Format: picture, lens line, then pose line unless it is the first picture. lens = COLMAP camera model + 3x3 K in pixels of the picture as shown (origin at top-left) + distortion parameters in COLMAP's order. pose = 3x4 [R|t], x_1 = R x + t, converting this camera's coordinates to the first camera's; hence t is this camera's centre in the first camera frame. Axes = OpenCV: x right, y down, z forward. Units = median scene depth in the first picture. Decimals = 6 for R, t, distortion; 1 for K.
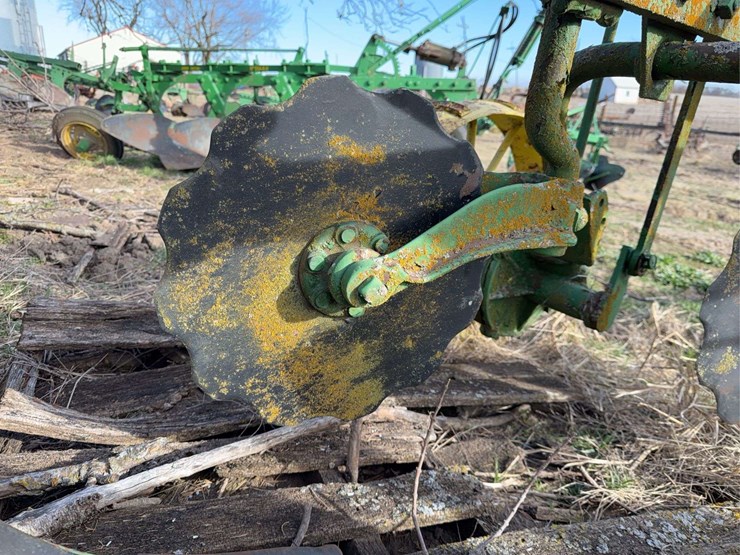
lens RADIAL K [[553.7, 0, 368.3], [0, 553.7, 275.5], [0, 0, 1]] dist [0.037601, -0.059162]
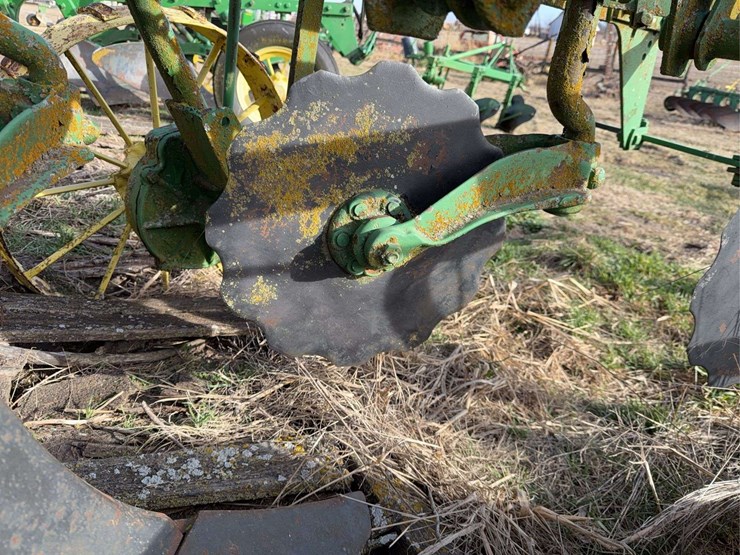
lens RADIAL K [[553.7, 0, 367.8], [0, 553.7, 276.2], [0, 0, 1]] dist [0.037601, -0.059162]
pose [[0.997106, 0.008484, 0.075549, 0.139373], [-0.016505, 0.994208, 0.106195, 0.004889], [-0.074210, -0.107135, 0.991471, 0.011733]]
